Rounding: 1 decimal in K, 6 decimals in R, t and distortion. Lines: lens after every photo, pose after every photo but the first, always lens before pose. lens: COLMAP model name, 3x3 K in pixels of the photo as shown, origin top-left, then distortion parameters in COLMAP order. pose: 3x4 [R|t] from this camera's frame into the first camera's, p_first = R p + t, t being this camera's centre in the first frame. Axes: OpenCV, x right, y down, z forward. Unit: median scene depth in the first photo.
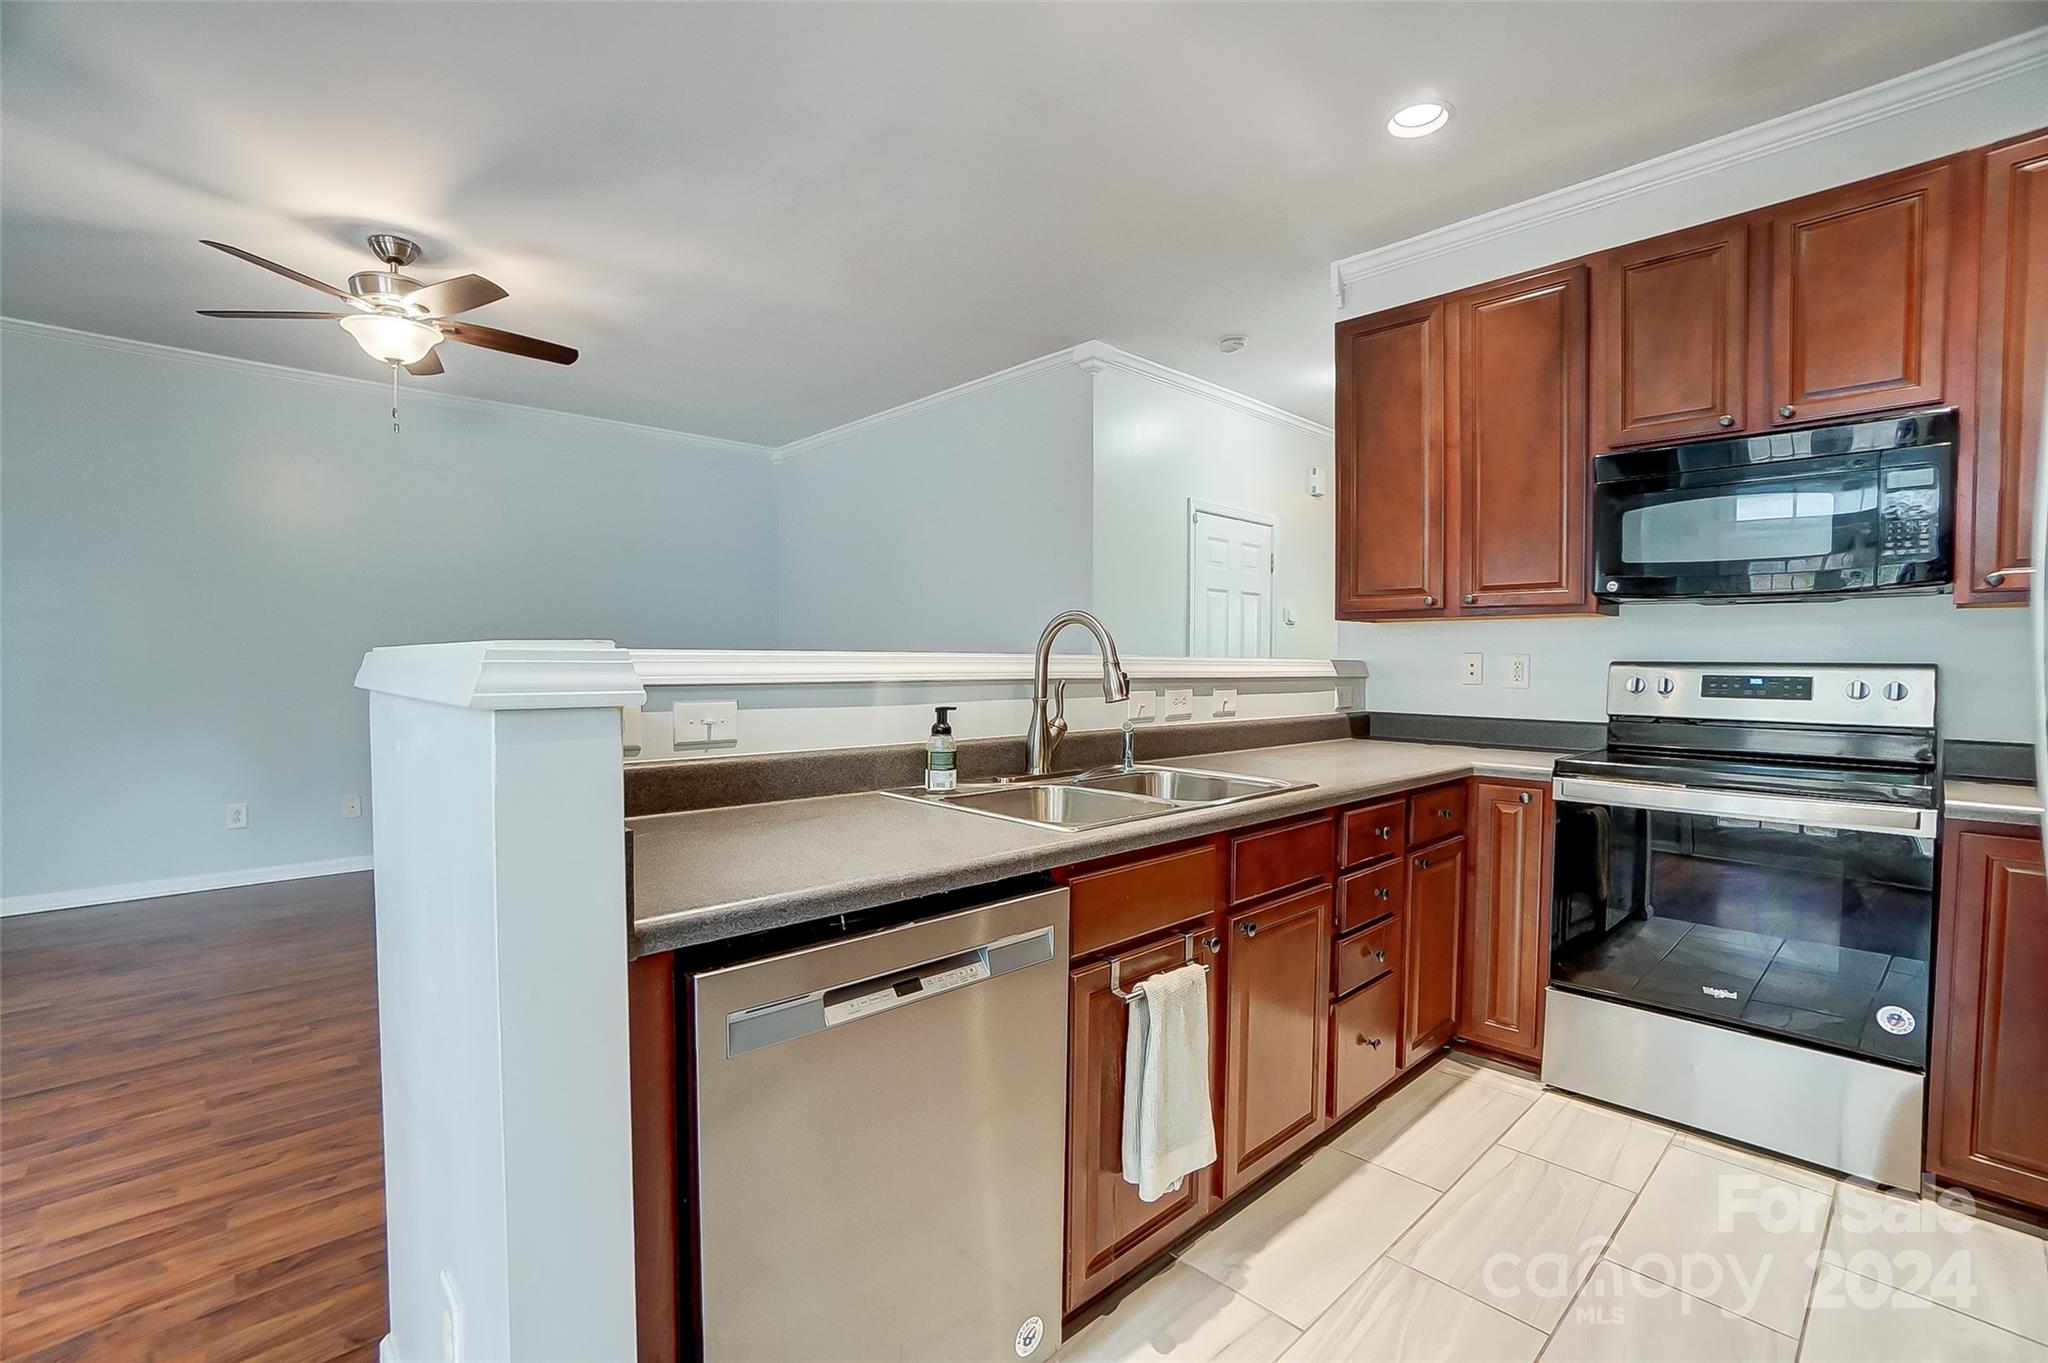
lens RADIAL K [[902.6, 0, 1025.6], [0, 902.6, 694.0], [0, 0, 1]] dist [-0.067456, 0.021387]
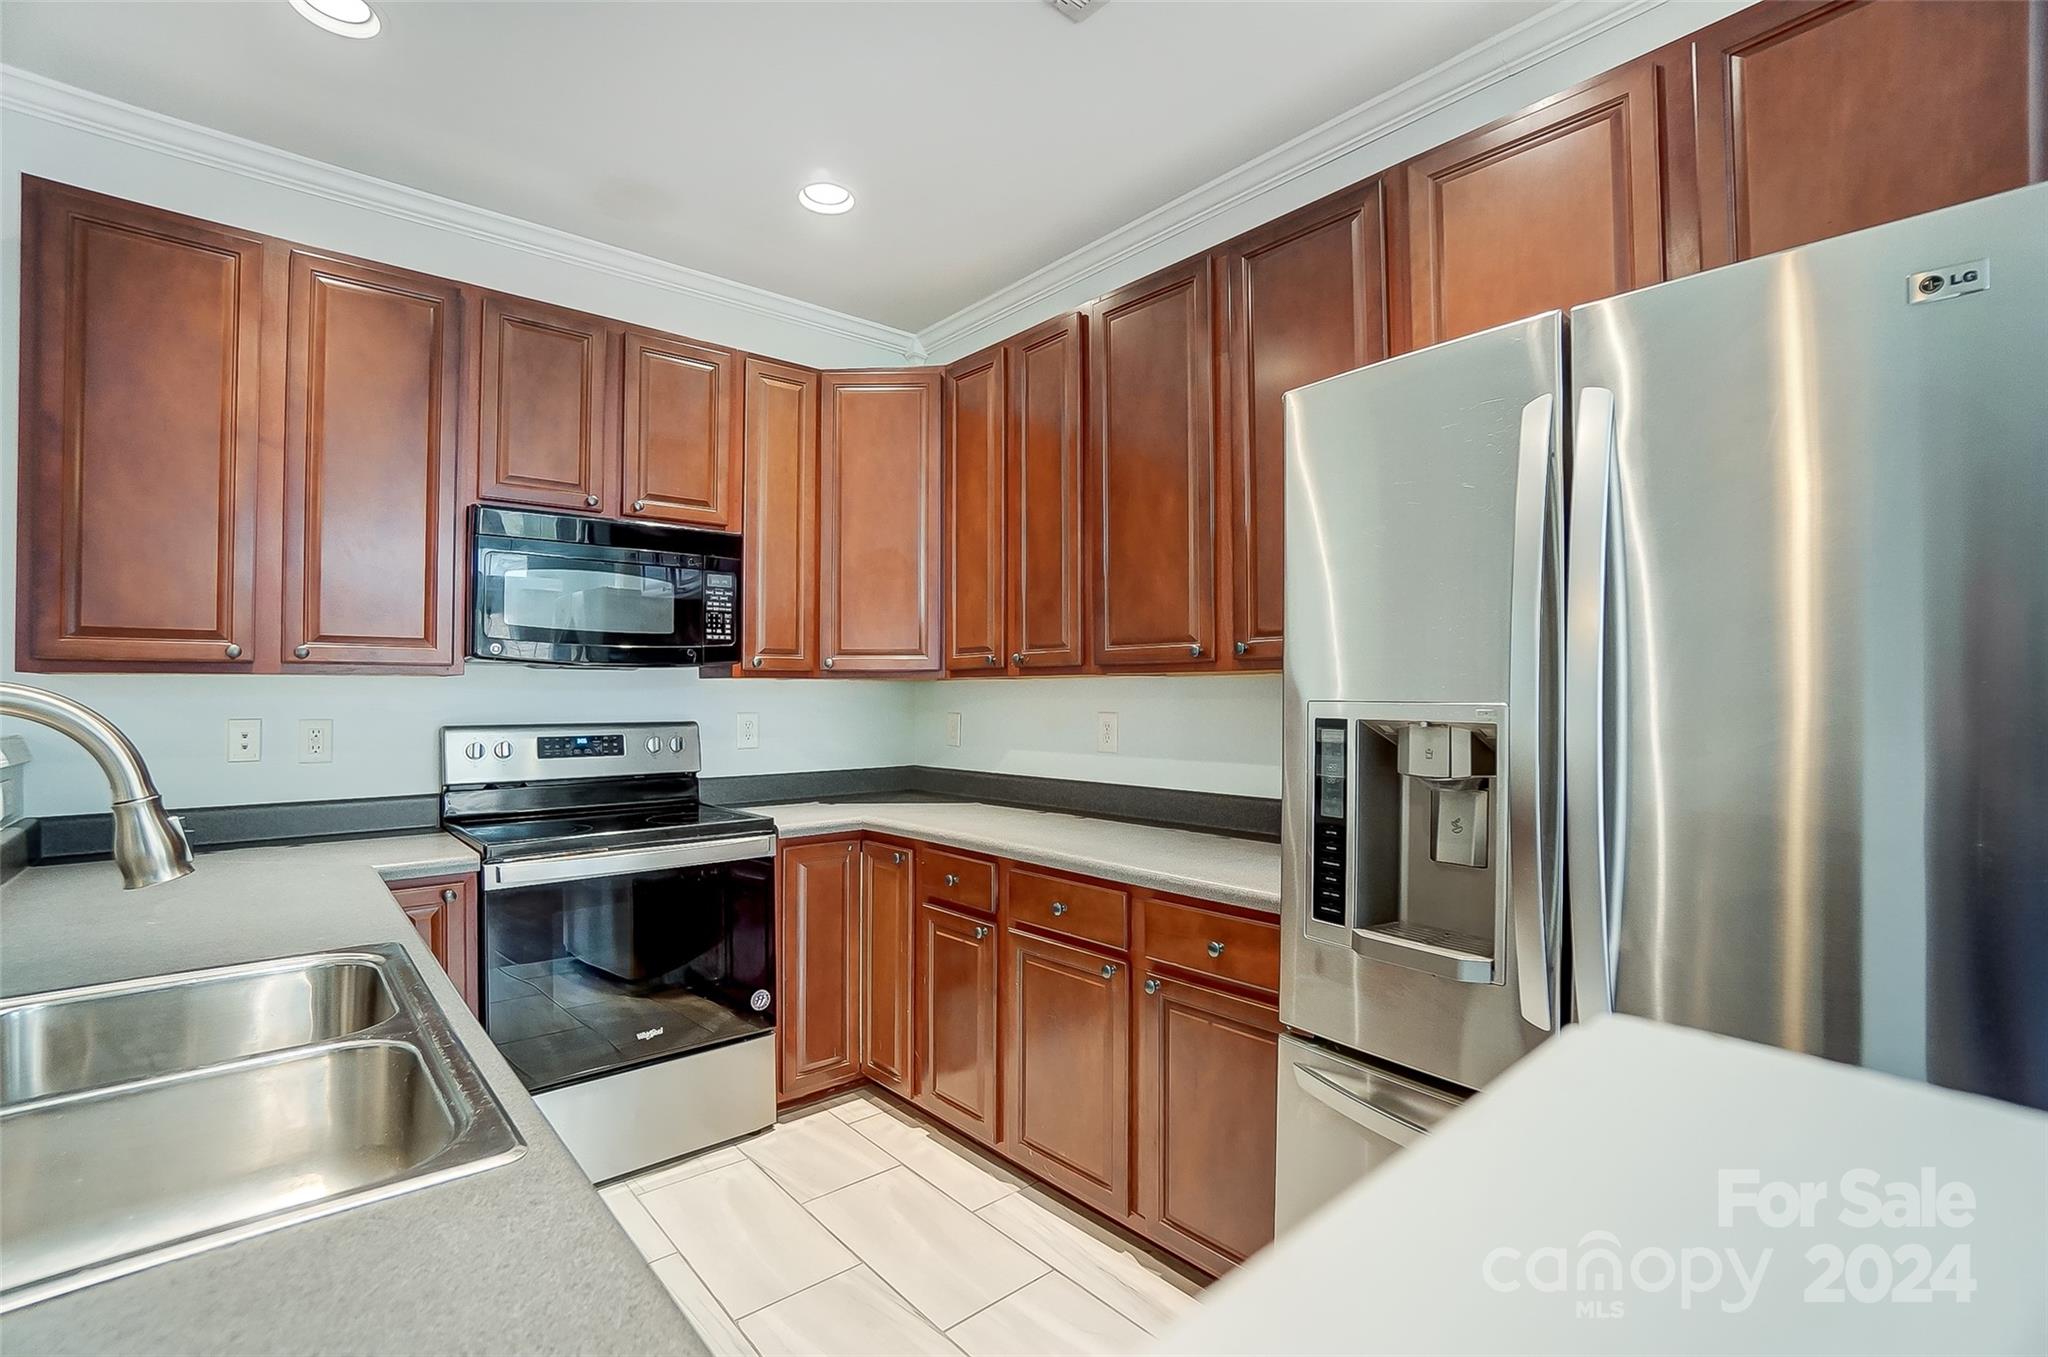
lens RADIAL K [[909.4, 0, 1027.6], [0, 909.4, 684.8], [0, 0, 1]] dist [-0.049276, 0.014535]
pose [[0.053303, 0.004196, 0.998570, -0.241683], [0.040146, 0.999174, -0.006342, -0.053088], [-0.997771, 0.040426, 0.053090, 0.370452]]
